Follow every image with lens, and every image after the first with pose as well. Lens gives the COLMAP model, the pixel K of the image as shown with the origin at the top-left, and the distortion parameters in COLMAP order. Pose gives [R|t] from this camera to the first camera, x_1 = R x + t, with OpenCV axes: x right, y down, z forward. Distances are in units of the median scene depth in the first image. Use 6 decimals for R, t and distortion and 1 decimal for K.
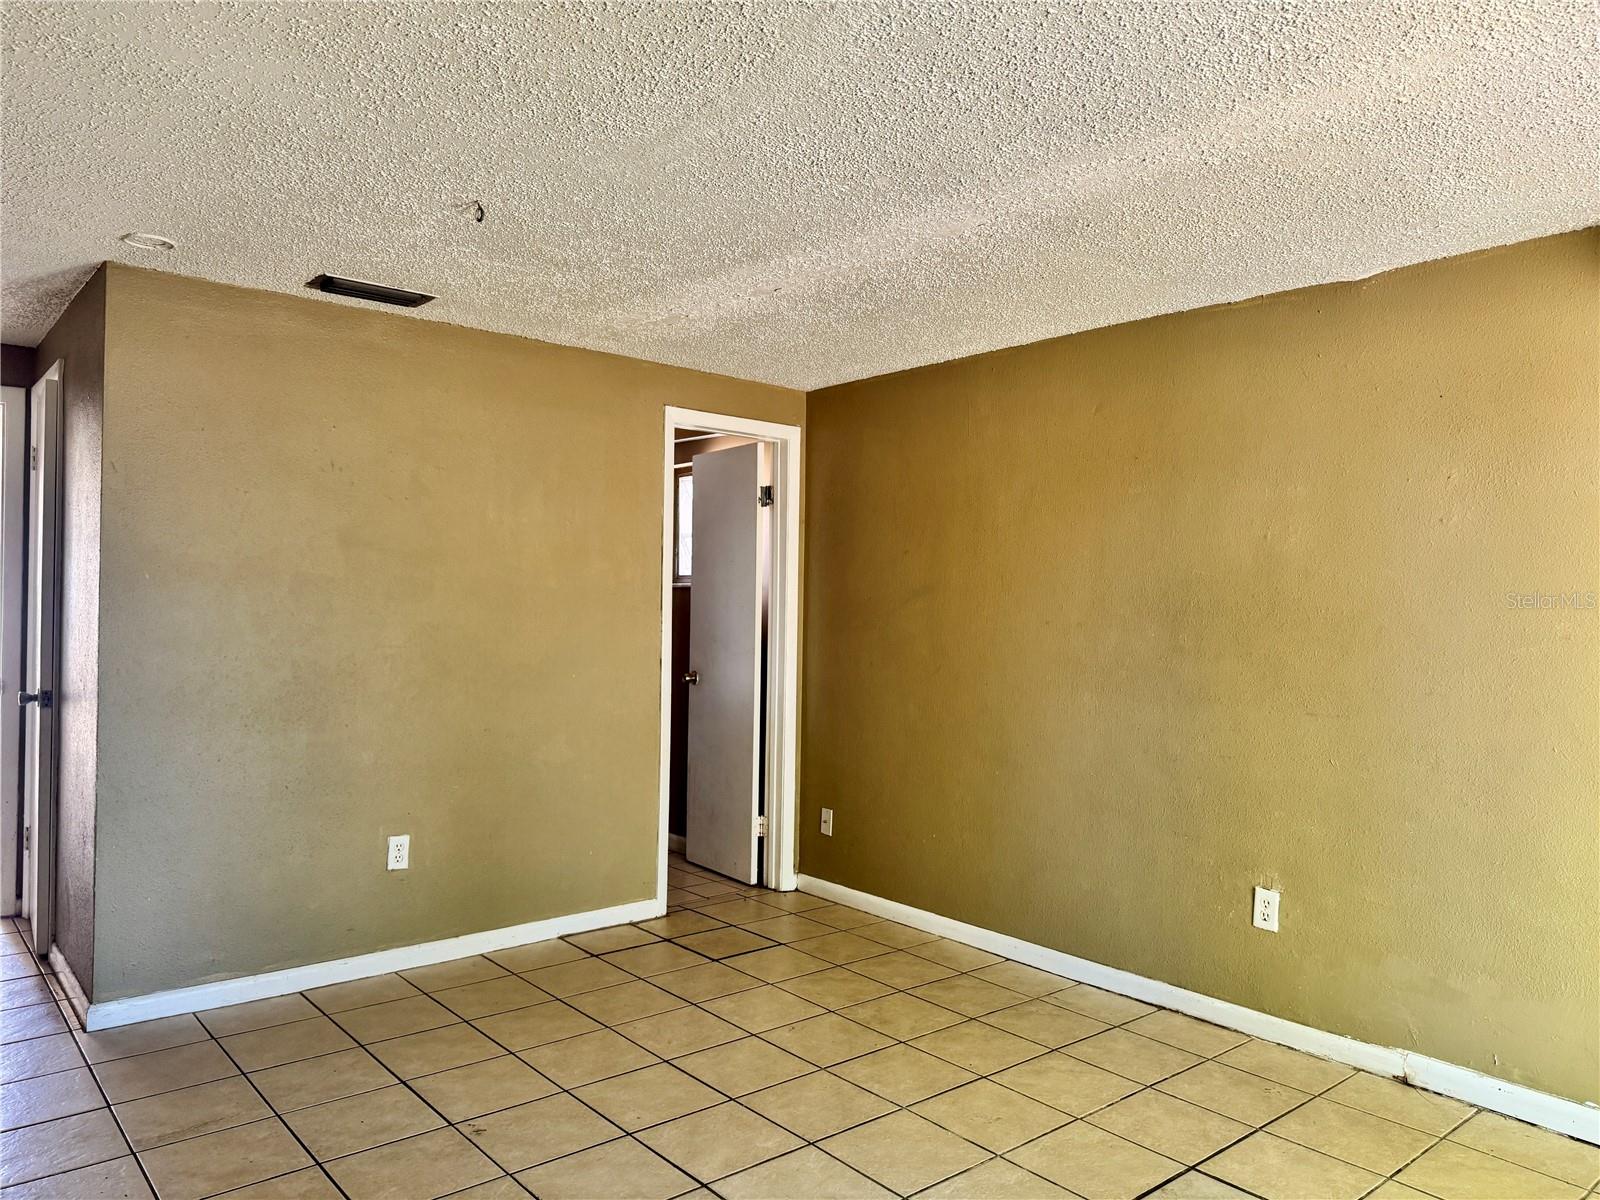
lens RADIAL K [[1129.5, 0, 800.7], [0, 1129.5, 598.2], [0, 0, 1]] dist [0.013225, -0.013799]
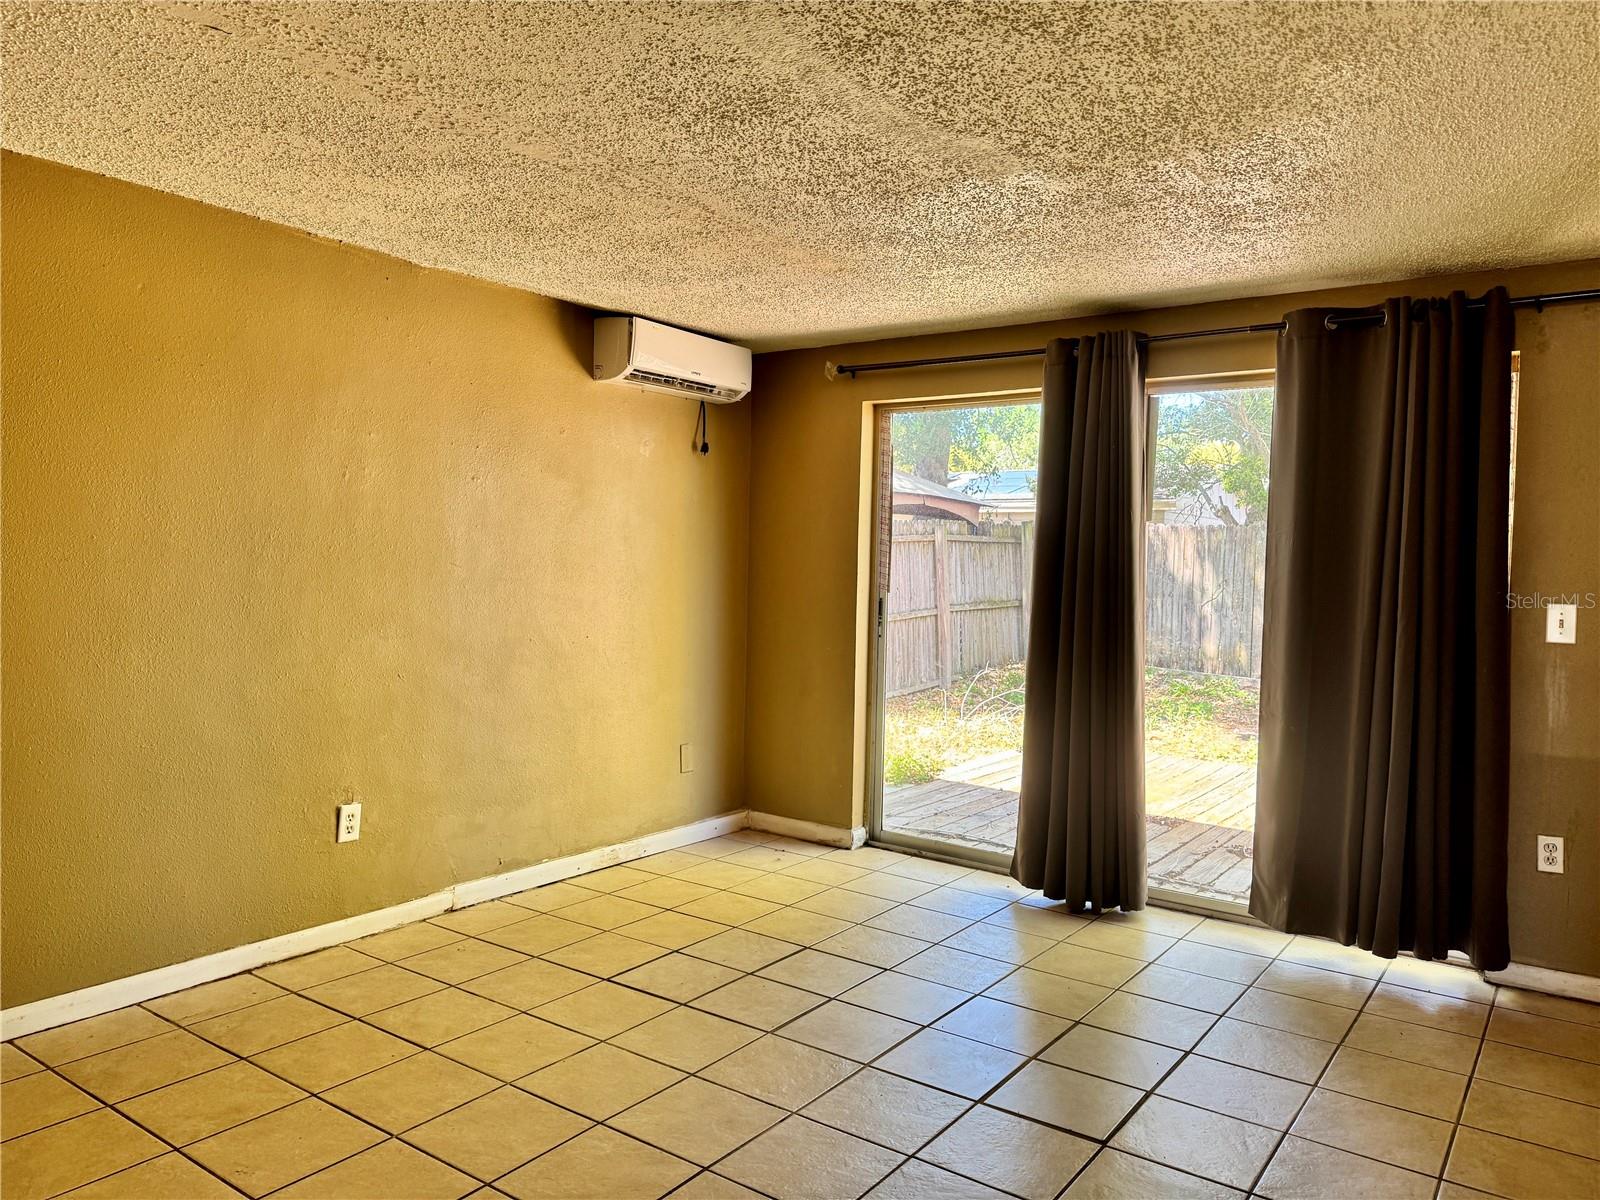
lens RADIAL K [[1129.5, 0, 801.4], [0, 1129.5, 602.9], [0, 0, 1]] dist [0.013225, -0.013799]
pose [[-0.237183, -0.060290, 0.969592, -0.731971], [-0.031173, 0.998031, 0.054433, -0.006760], [-0.970965, -0.017315, -0.238596, 0.850537]]
